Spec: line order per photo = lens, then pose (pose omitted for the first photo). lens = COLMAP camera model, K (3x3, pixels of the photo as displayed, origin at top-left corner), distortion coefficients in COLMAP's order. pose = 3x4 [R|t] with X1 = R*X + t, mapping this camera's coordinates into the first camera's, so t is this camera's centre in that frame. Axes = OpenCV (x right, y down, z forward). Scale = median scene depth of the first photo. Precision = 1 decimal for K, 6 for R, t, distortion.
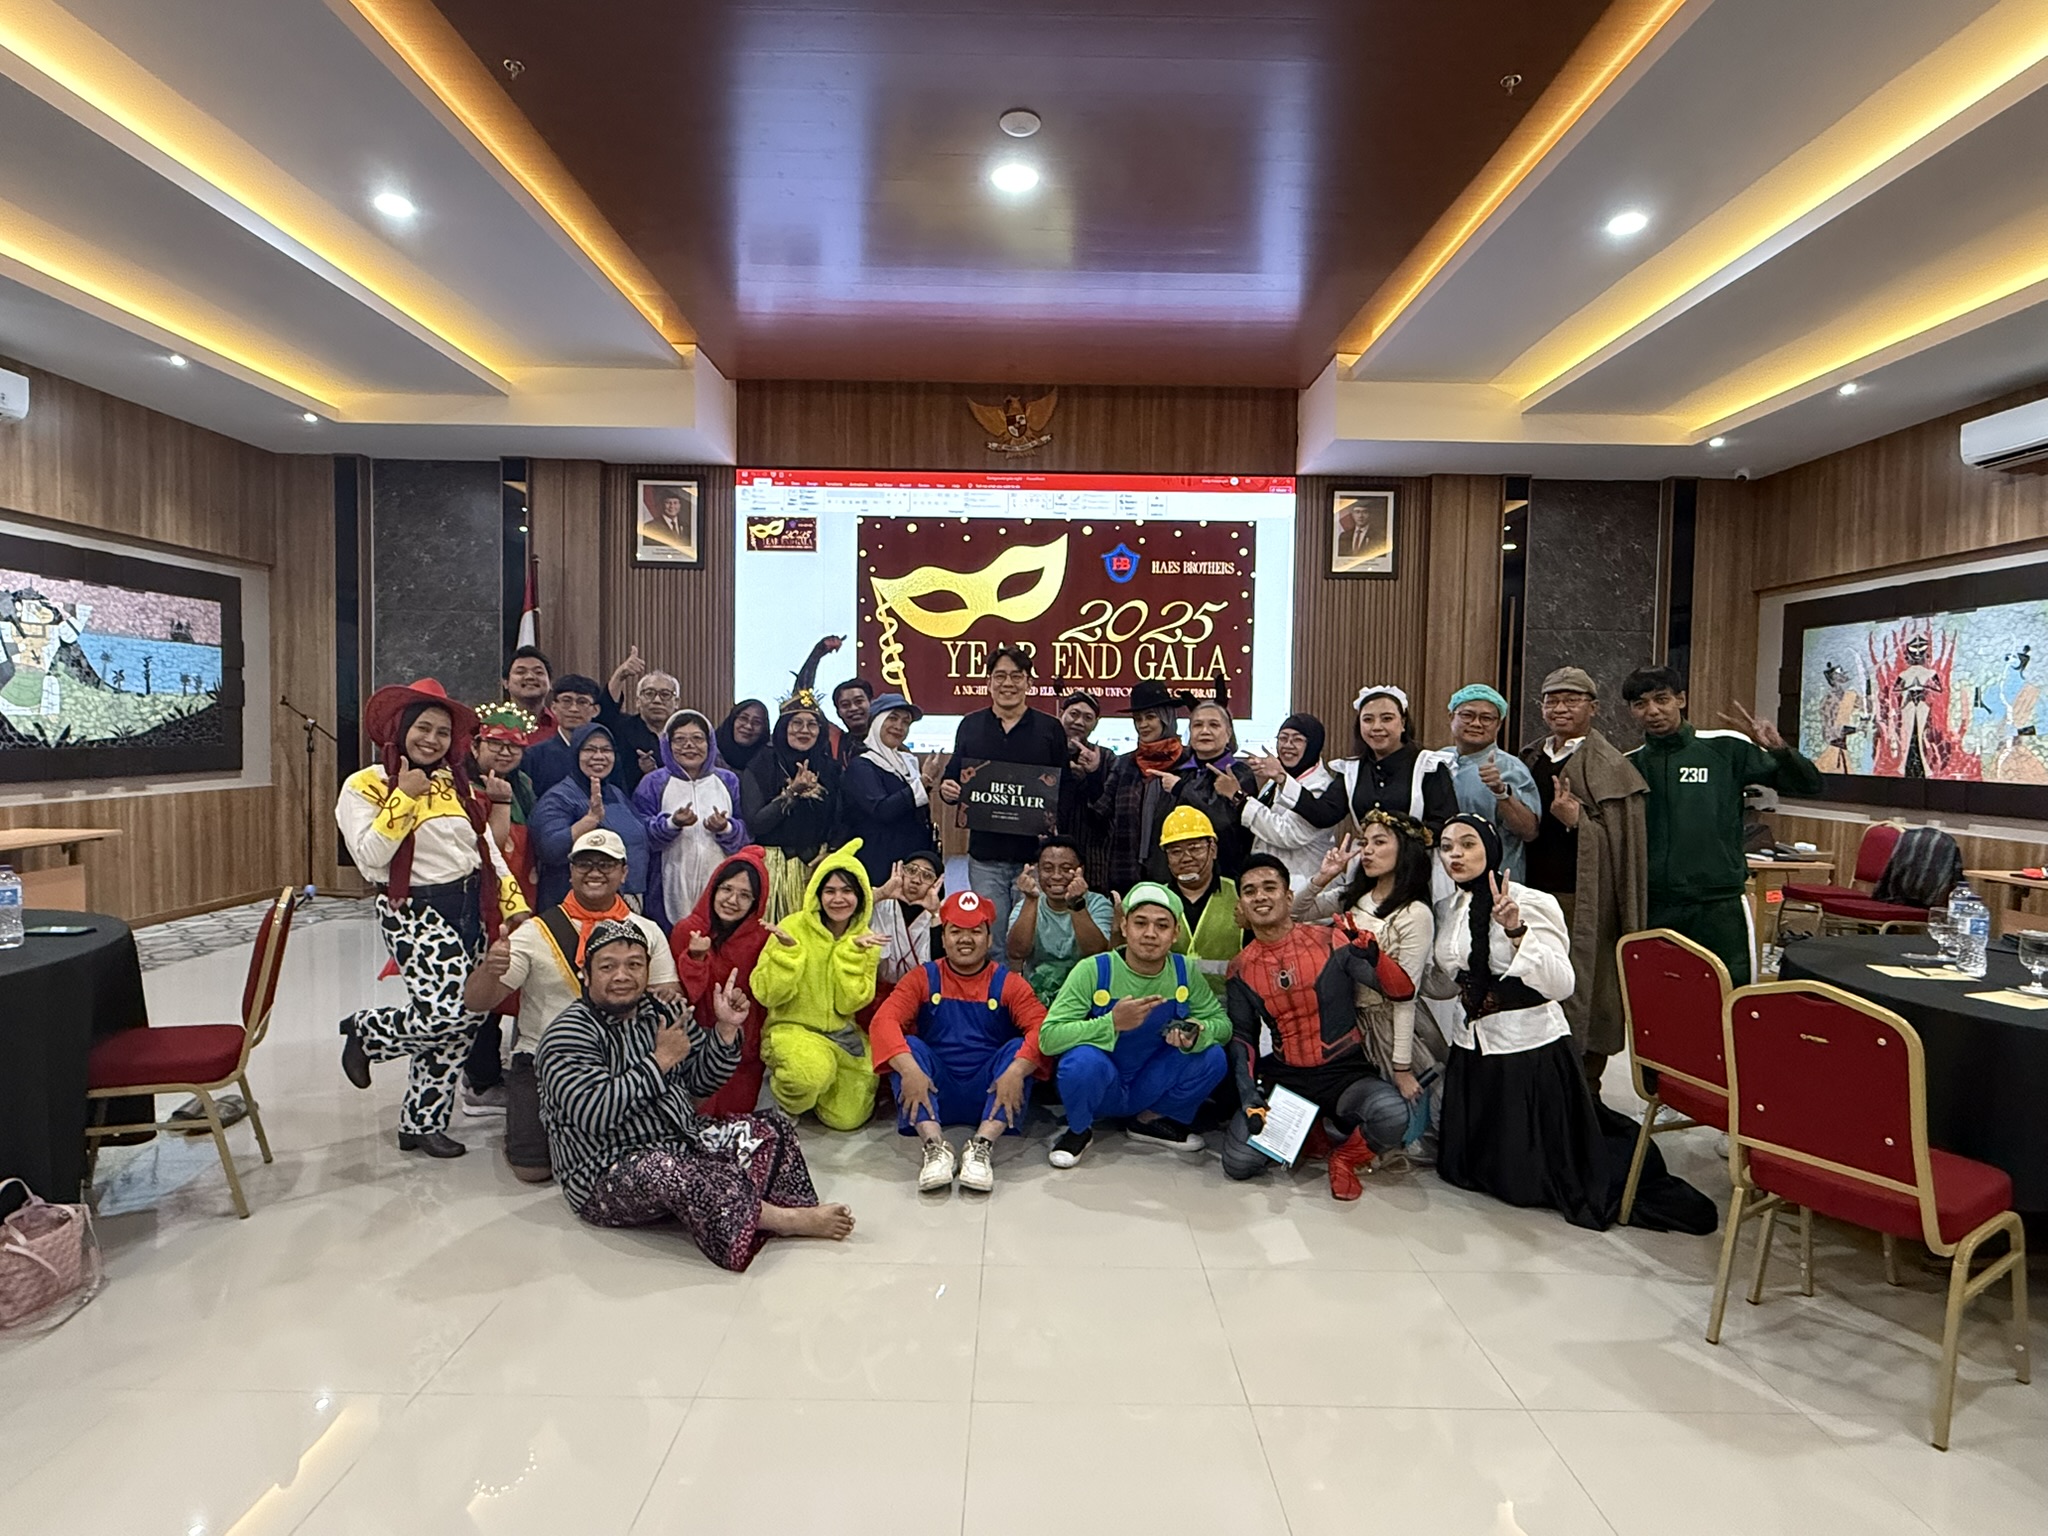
lens RADIAL K [[1081.4, 0, 1028.8], [0, 1081.4, 764.0], [0, 0, 1]] dist [0.004905, 0.000594]
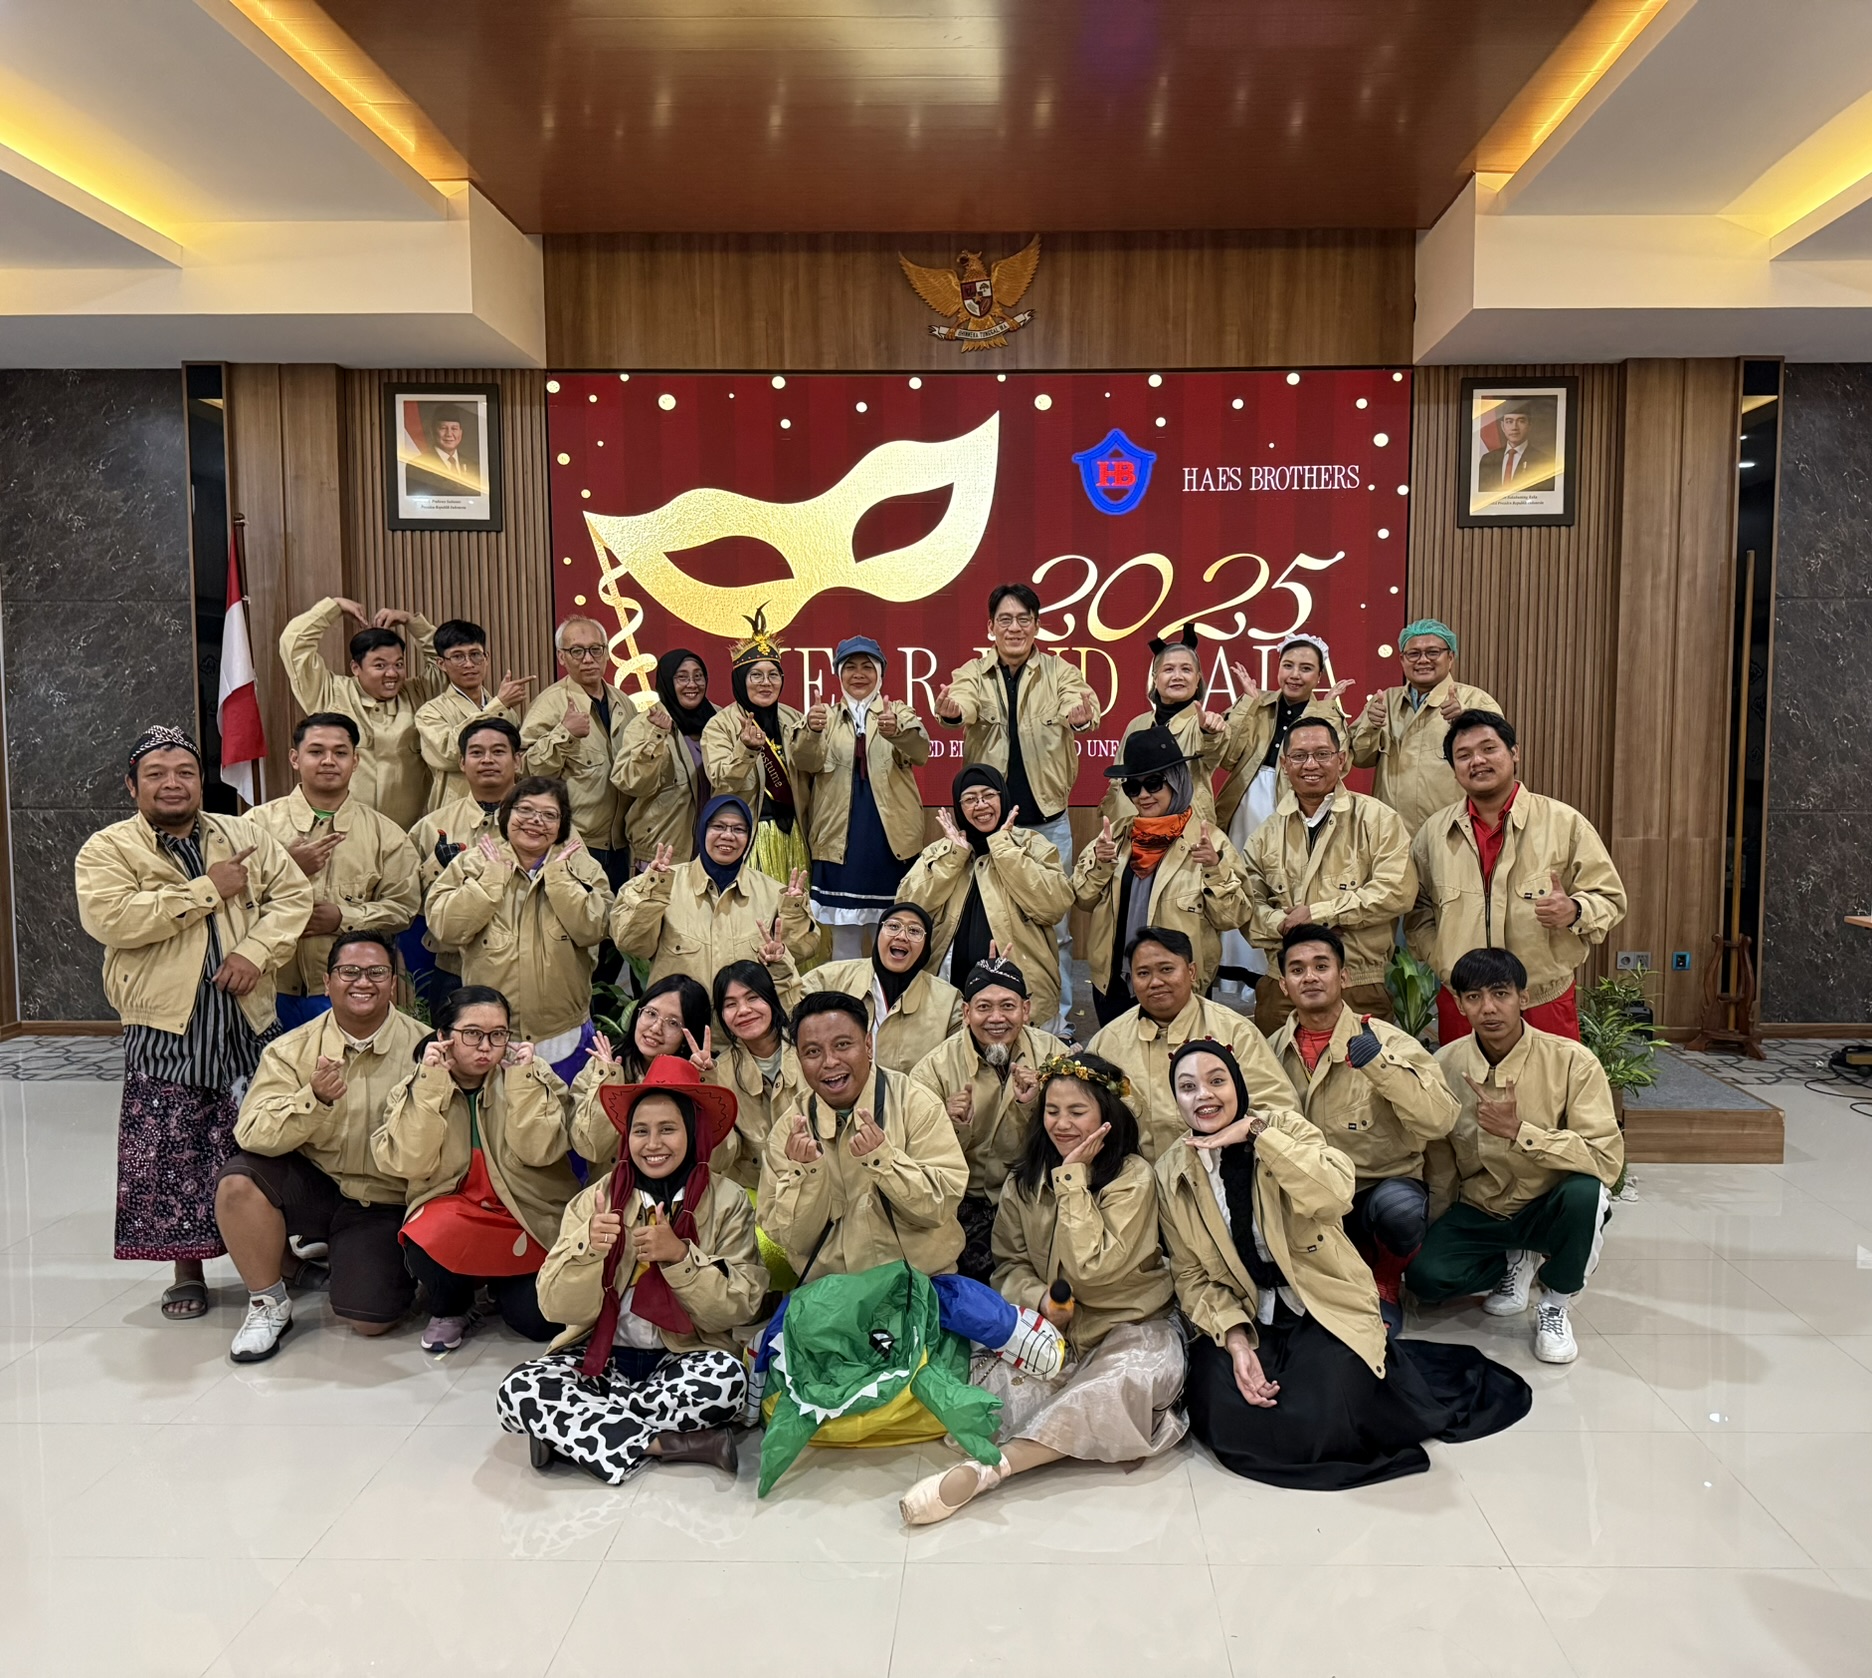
lens RADIAL K [[1469.9, 0, 973.7], [0, 1469.9, 886.4], [0, 0, 1]] dist [0.027248, -0.020654]
pose [[0.999381, -0.012015, -0.033059, 0.012661], [0.013926, 0.998207, 0.058210, -0.013183], [0.032300, -0.058635, 0.997757, 0.104271]]
